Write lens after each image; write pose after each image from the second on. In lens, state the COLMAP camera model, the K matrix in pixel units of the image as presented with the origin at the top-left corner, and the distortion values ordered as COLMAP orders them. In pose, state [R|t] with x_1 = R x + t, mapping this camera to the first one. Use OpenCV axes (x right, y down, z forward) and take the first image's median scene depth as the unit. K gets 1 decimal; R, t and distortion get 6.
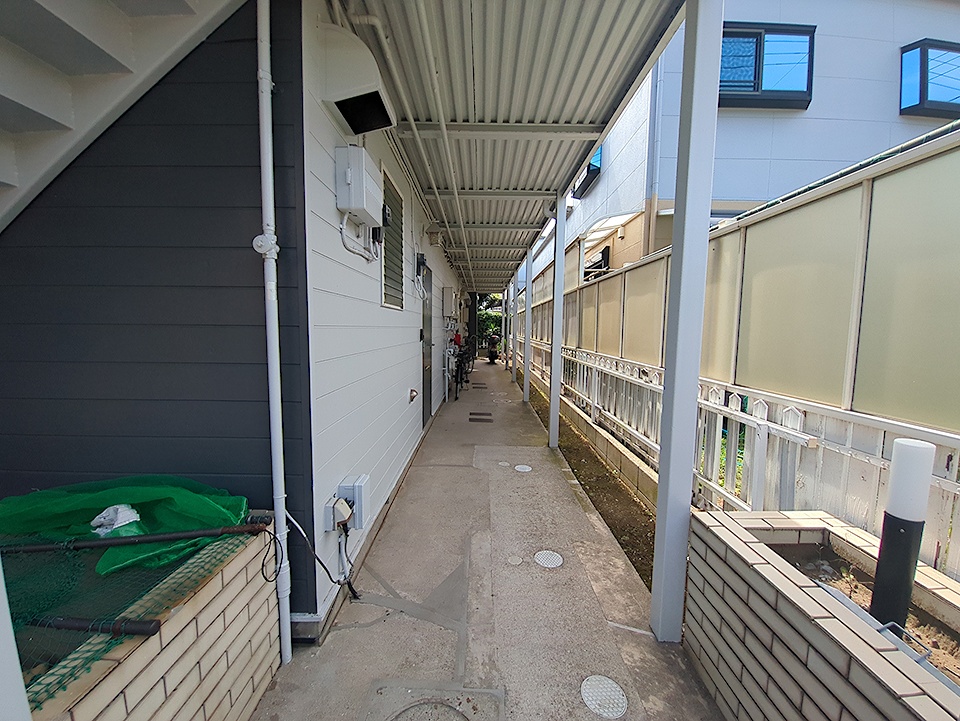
lens RADIAL K [[379.0, 0, 483.1], [0, 379.0, 361.0], [0, 0, 1]] dist [0.001060, 0.000130]
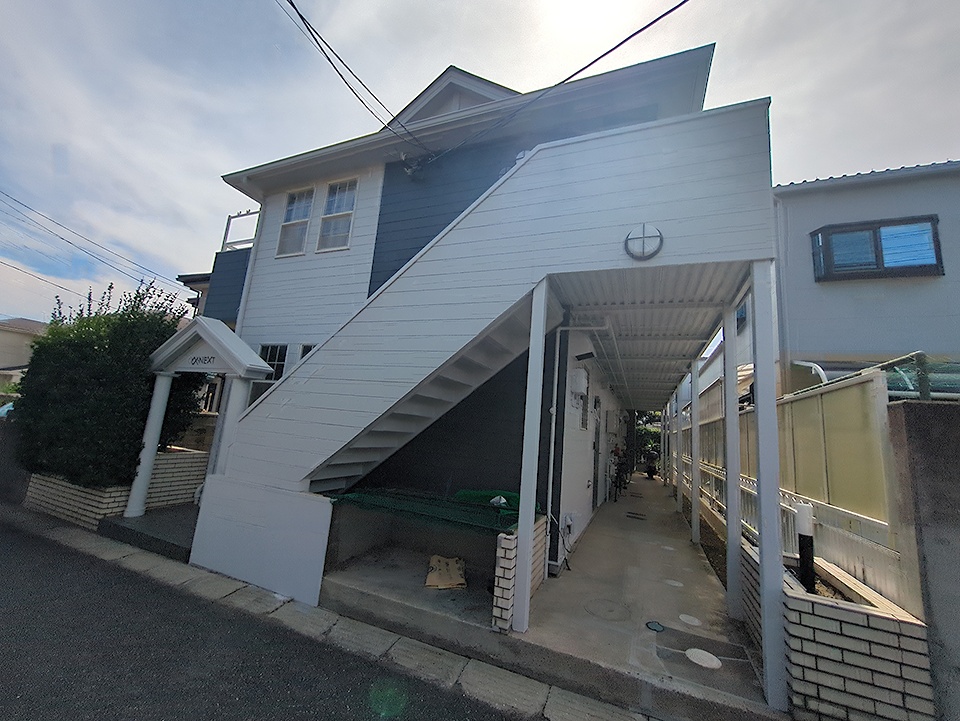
lens RADIAL K [[379.0, 0, 483.1], [0, 379.0, 361.0], [0, 0, 1]] dist [0.001060, 0.000130]
pose [[0.920861, 0.001716, -0.389886, 0.017046], [-0.109895, 0.960588, -0.255331, 0.035409], [0.374082, 0.277971, 0.884757, -0.514125]]
